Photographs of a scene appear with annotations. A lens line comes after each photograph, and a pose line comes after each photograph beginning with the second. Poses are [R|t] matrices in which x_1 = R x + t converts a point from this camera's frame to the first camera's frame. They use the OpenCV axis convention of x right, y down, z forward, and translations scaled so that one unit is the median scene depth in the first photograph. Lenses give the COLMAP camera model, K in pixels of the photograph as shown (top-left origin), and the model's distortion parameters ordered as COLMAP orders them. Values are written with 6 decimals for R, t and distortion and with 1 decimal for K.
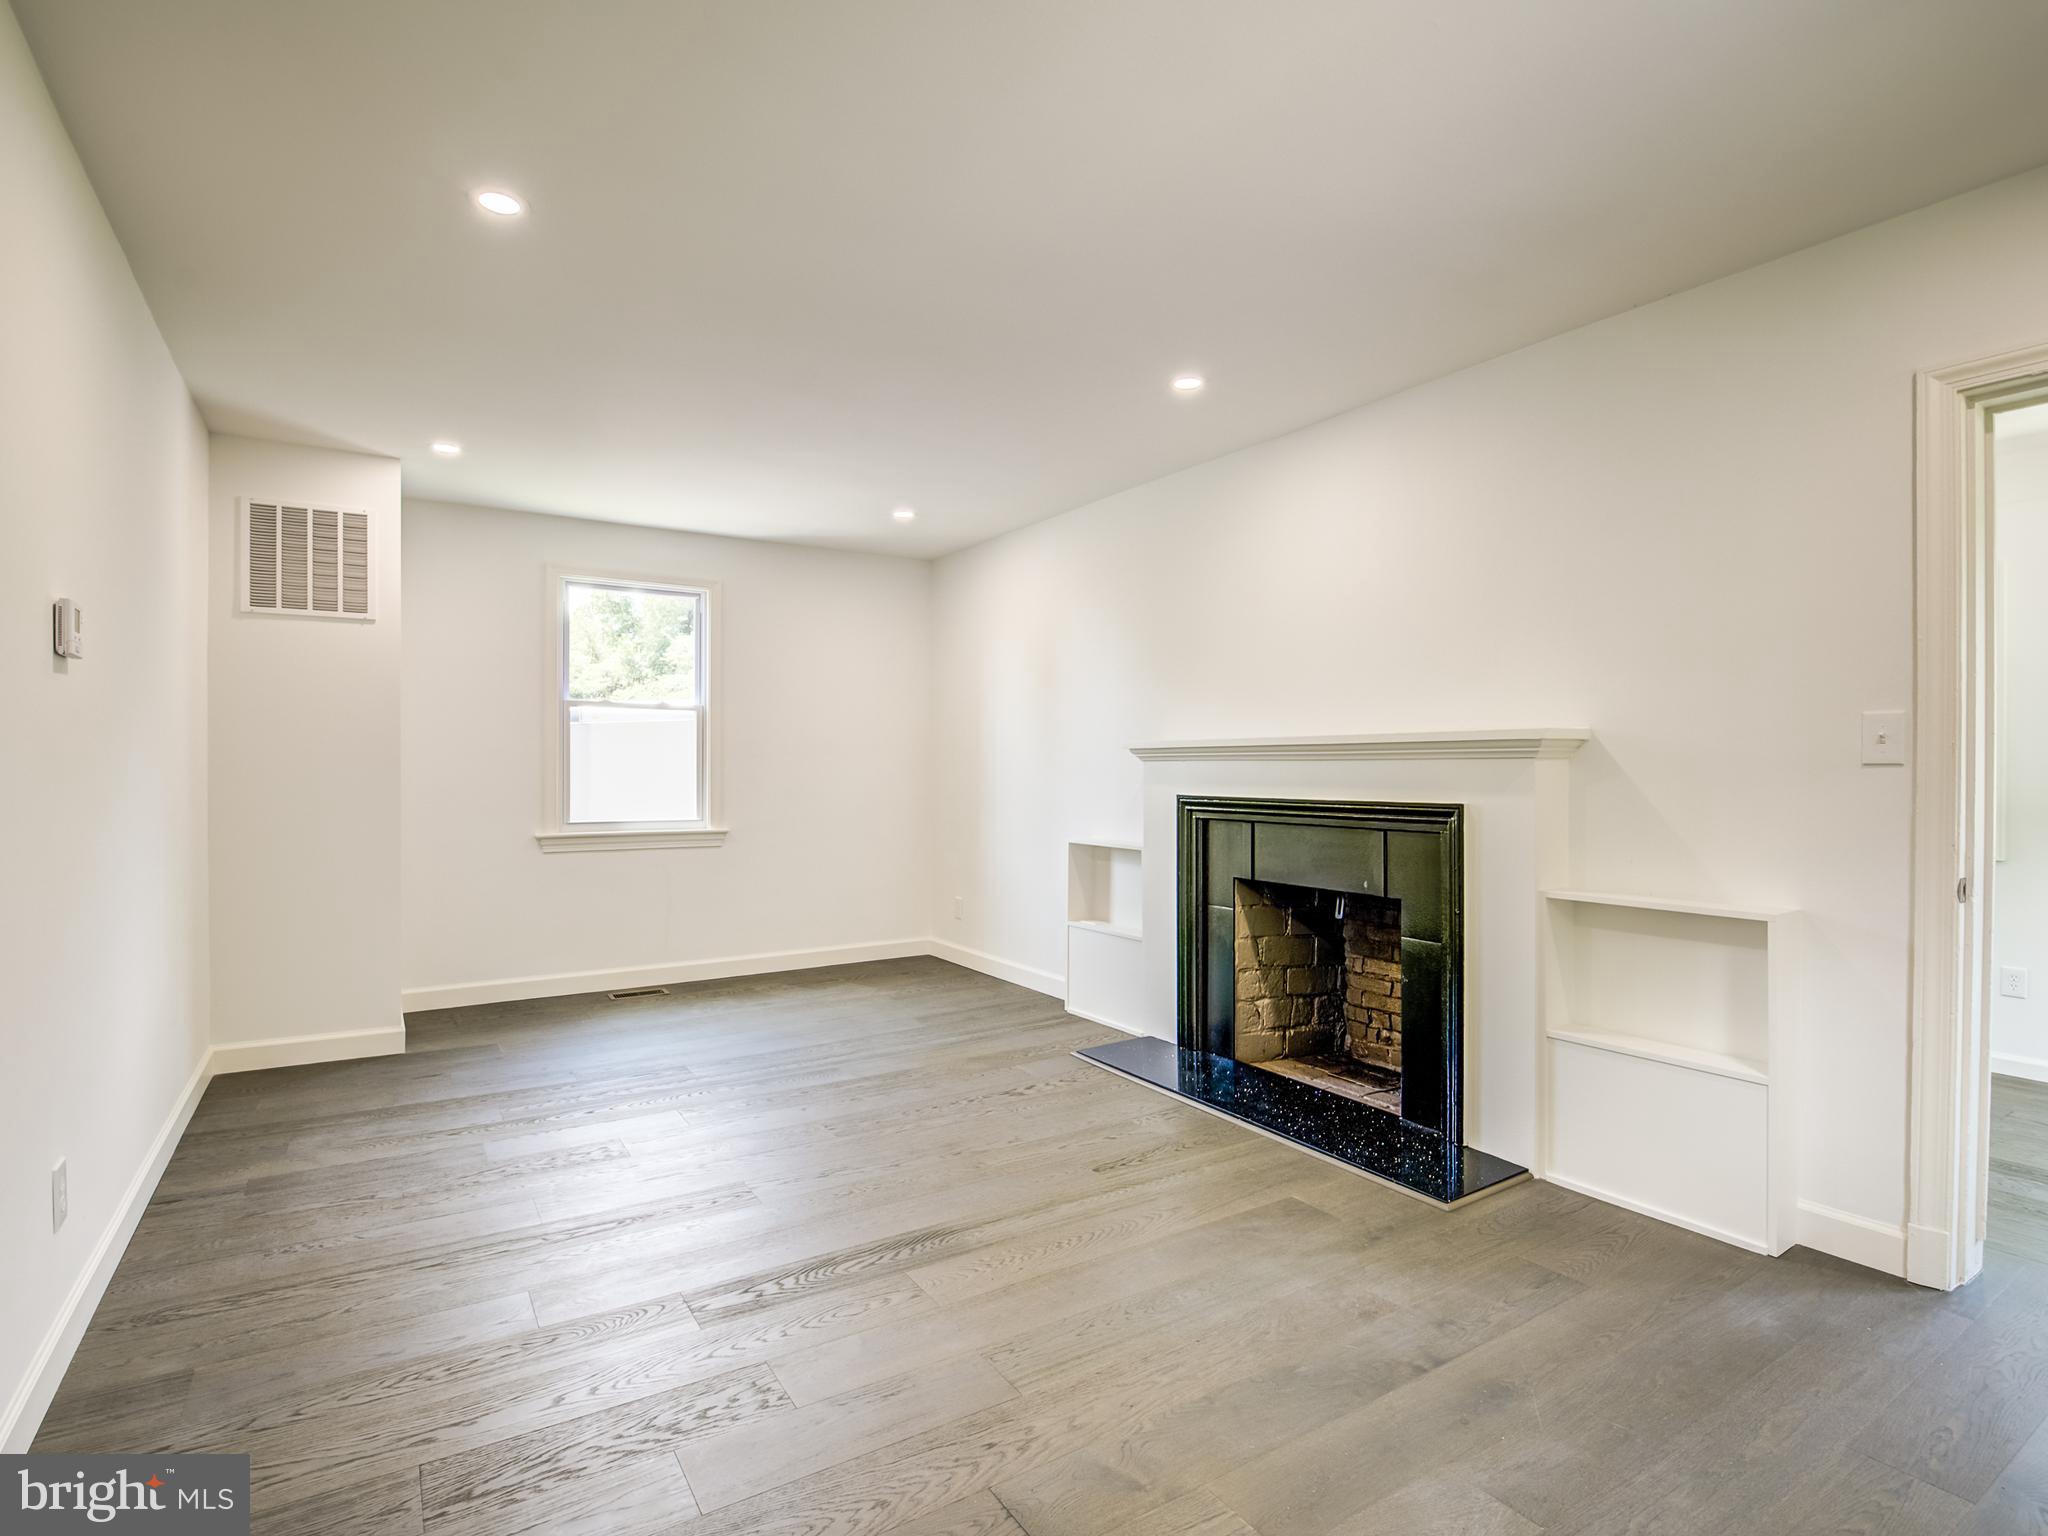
lens RADIAL K [[1000.8, 0, 1023.0], [0, 1000.8, 774.0], [0, 0, 1]] dist [-0.005449, -0.007729]
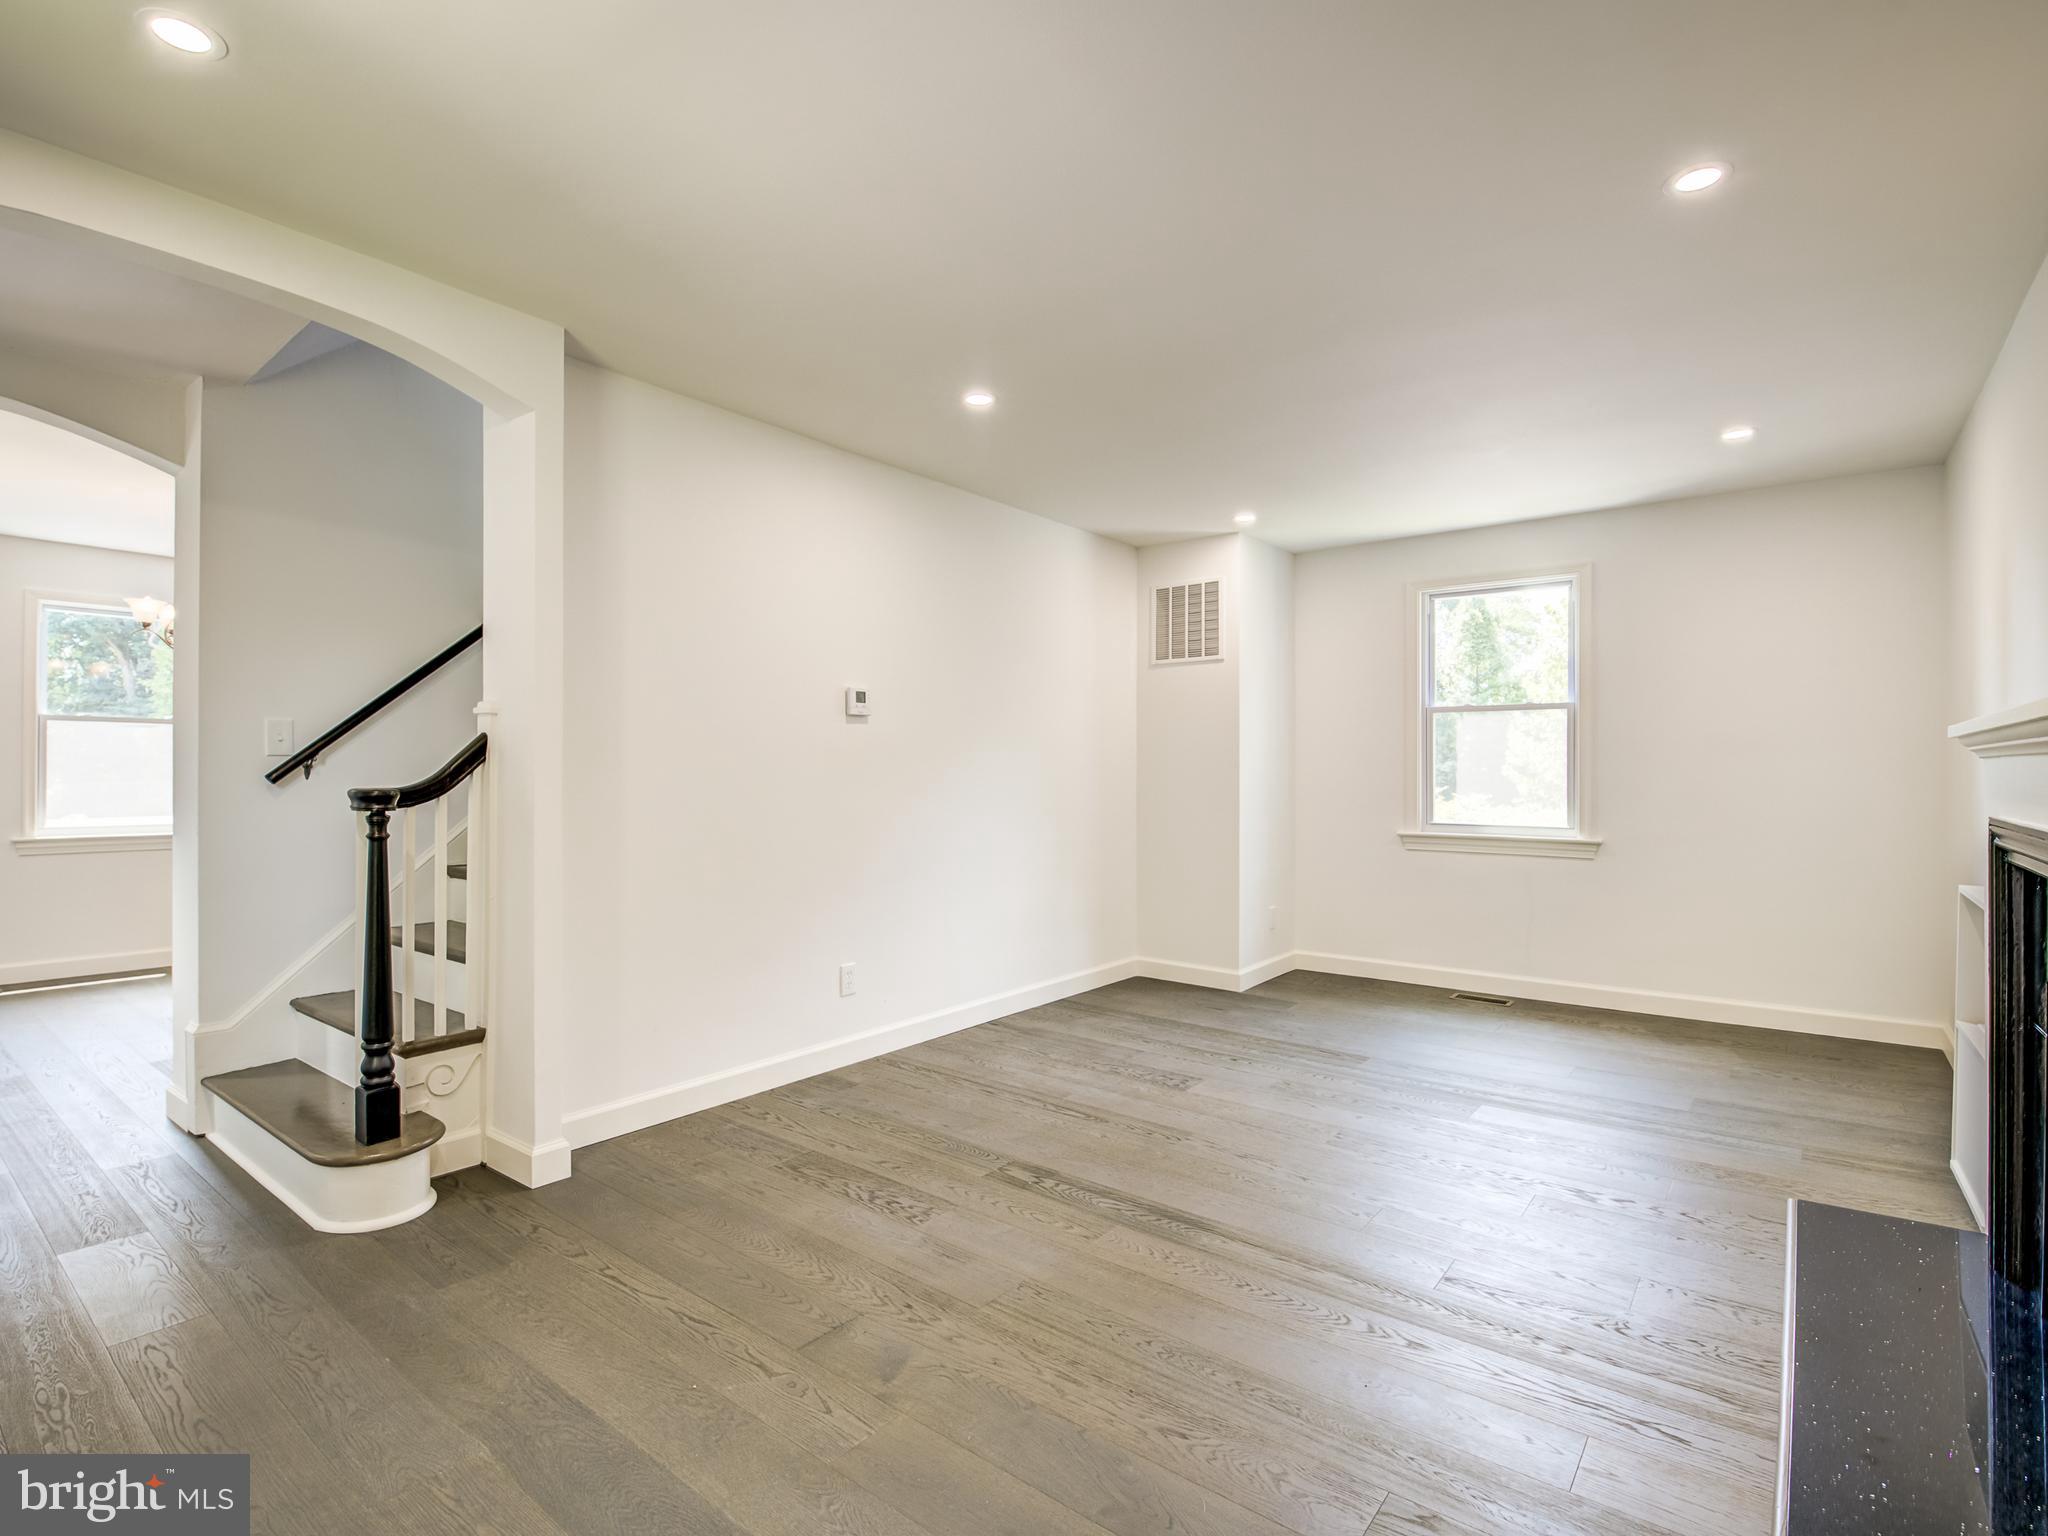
lens RADIAL K [[1000.8, 0, 1012.8], [0, 1000.8, 783.9], [0, 0, 1]] dist [-0.005449, -0.007729]
pose [[0.327795, 0.012793, -0.944662, 0.526975], [-0.005457, 0.999917, 0.011647, -0.003385], [0.944733, 0.001337, 0.327838, 0.309101]]
